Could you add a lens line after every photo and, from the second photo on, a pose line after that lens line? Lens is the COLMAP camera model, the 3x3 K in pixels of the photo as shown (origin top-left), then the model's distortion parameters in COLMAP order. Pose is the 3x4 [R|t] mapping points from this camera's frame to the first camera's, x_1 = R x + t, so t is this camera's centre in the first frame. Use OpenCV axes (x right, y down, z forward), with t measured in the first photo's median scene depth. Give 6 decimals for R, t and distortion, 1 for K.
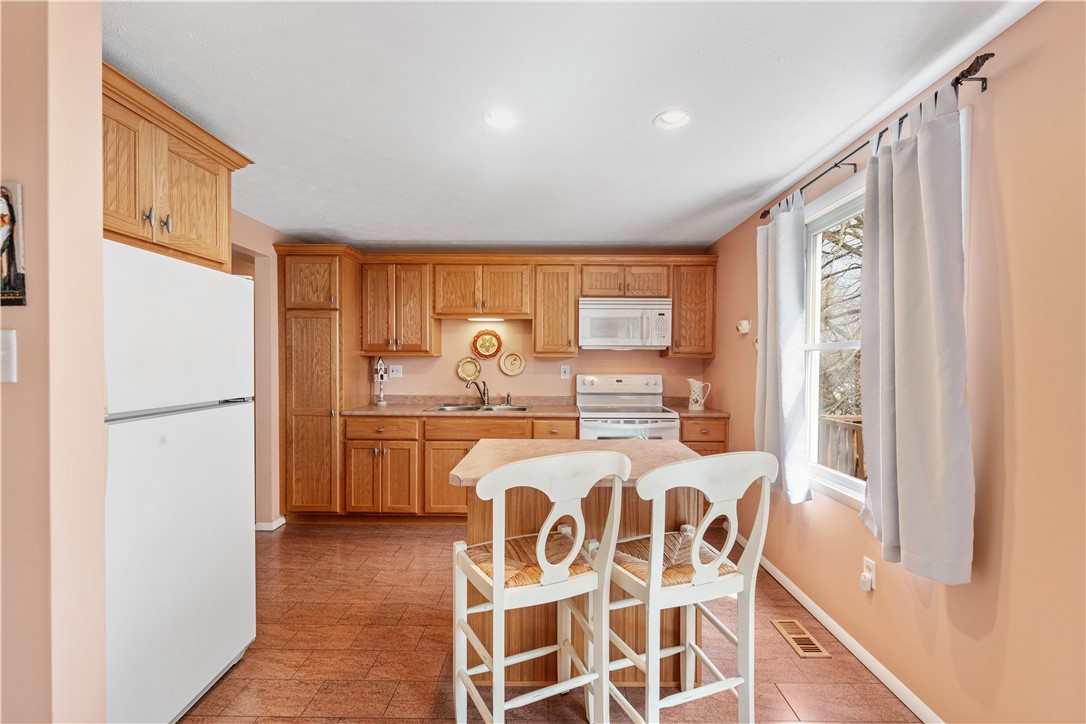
lens RADIAL K [[451.3, 0, 547.8], [0, 451.3, 370.8], [0, 0, 1]] dist [0.000537, 0.000040]
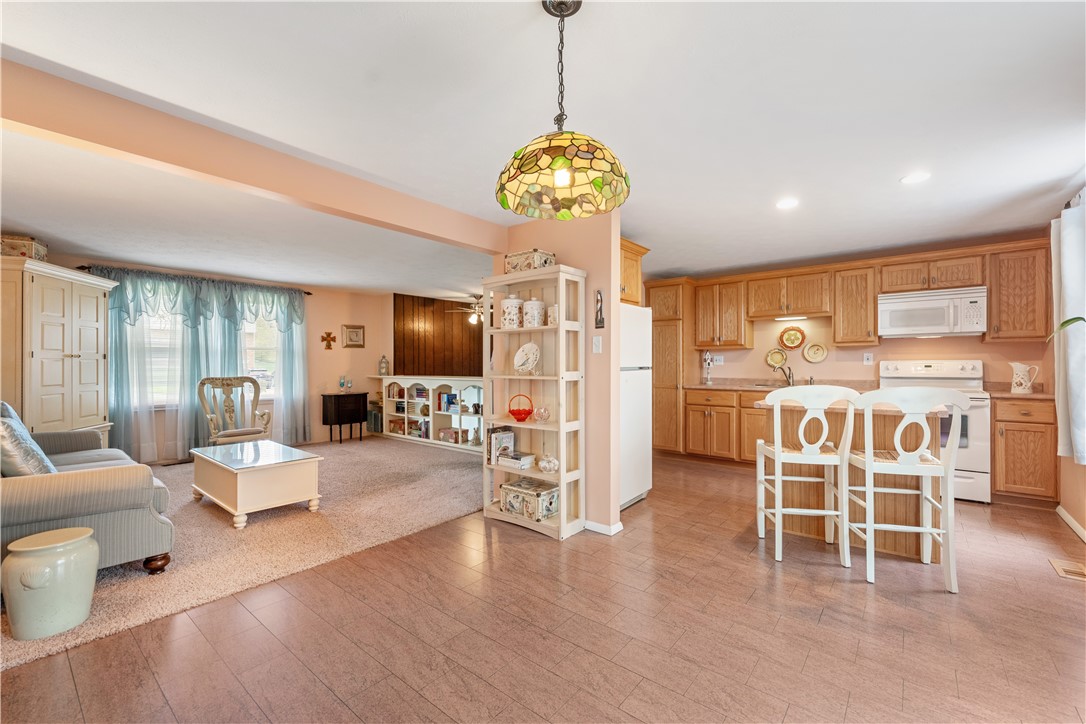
lens RADIAL K [[447.9, 0, 551.3], [0, 447.9, 365.8], [0, 0, 1]] dist [-0.001624, -0.000285]
pose [[0.785997, -0.006590, -0.618195, 0.118853], [-0.002868, 0.999894, -0.014305, 0.042170], [0.618223, 0.013016, 0.785895, -0.434112]]
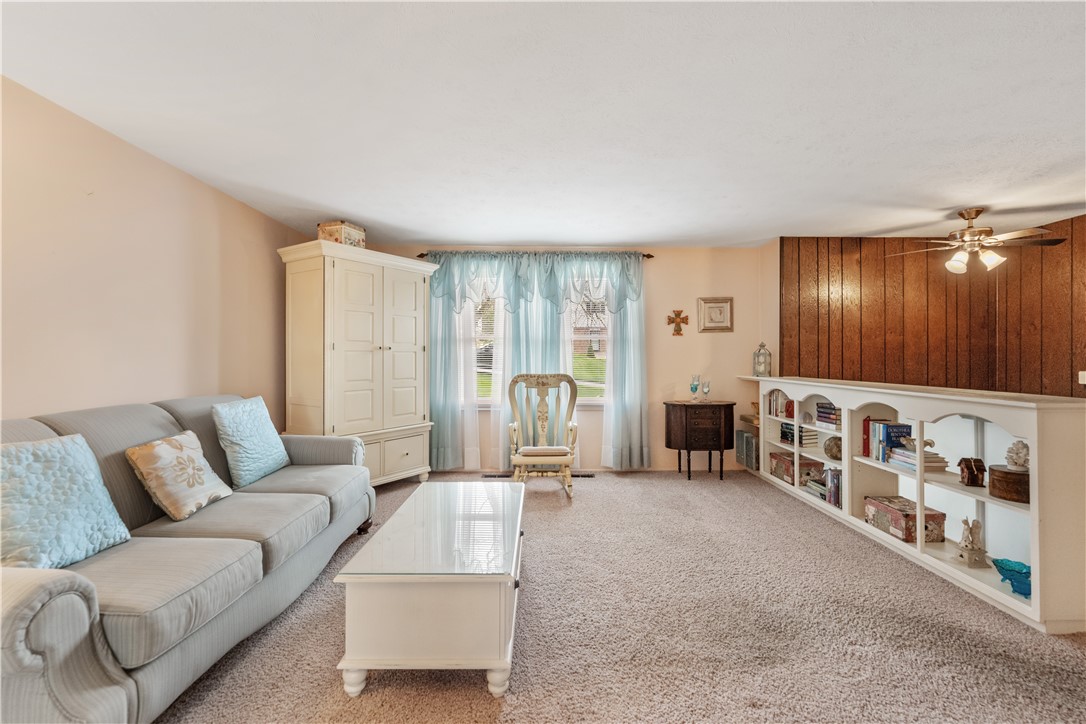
lens RADIAL K [[466.9, 0, 546.4], [0, 466.9, 357.9], [0, 0, 1]] dist [0.000579, 0.000027]
pose [[0.026277, -0.005801, -0.999638, -0.425232], [-0.016716, 0.999841, -0.006242, 0.028206], [0.999515, 0.016874, 0.026176, 0.028972]]
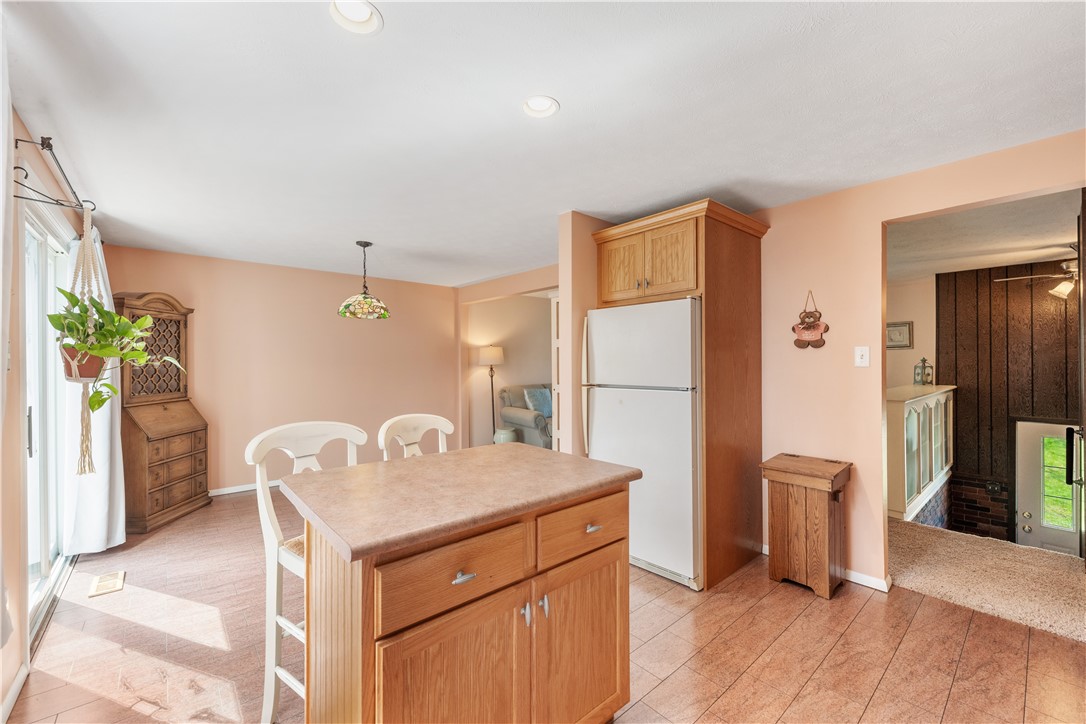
lens RADIAL K [[437.1, 0, 543.0], [0, 437.1, 362.0], [0, 0, 1]] dist [0.000705, 0.000047]
pose [[-0.747907, -0.003413, -0.663795, 0.249791], [-0.012138, 0.999890, 0.008535, -0.011663], [0.663692, 0.014440, -0.747866, 0.841476]]
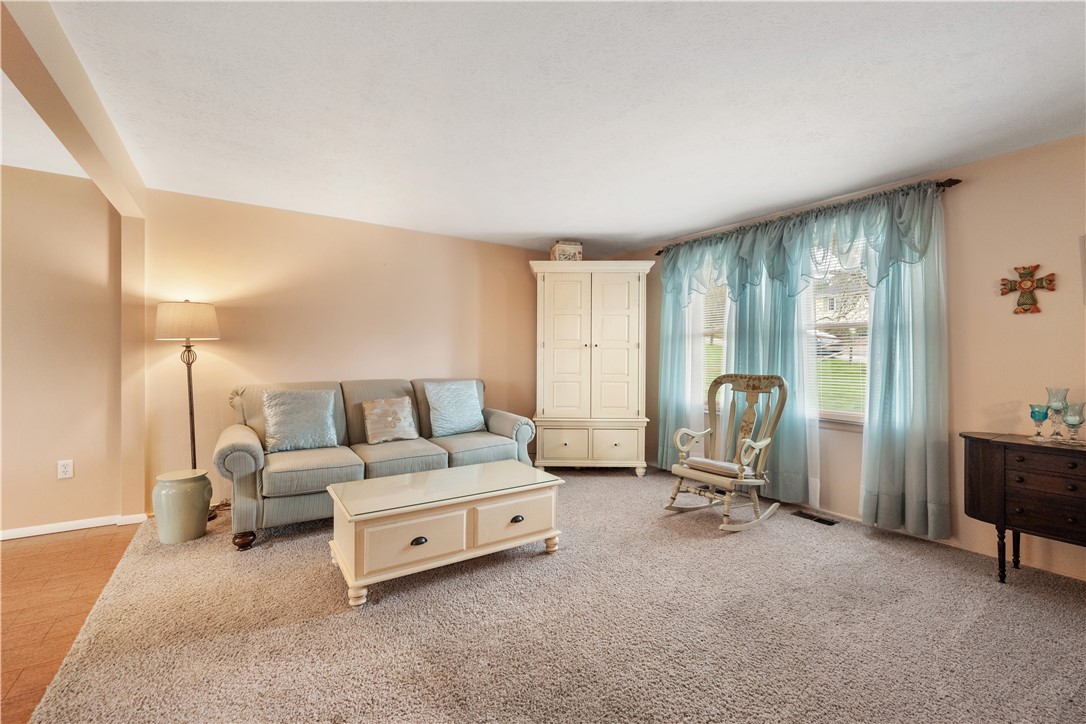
lens RADIAL K [[466.9, 0, 546.4], [0, 466.9, 357.9], [0, 0, 1]] dist [0.000579, 0.000027]
pose [[-0.828805, -0.006517, -0.559500, -0.723874], [-0.018591, 0.999701, 0.015896, 0.020317], [0.559229, 0.023576, -0.828678, 0.586844]]
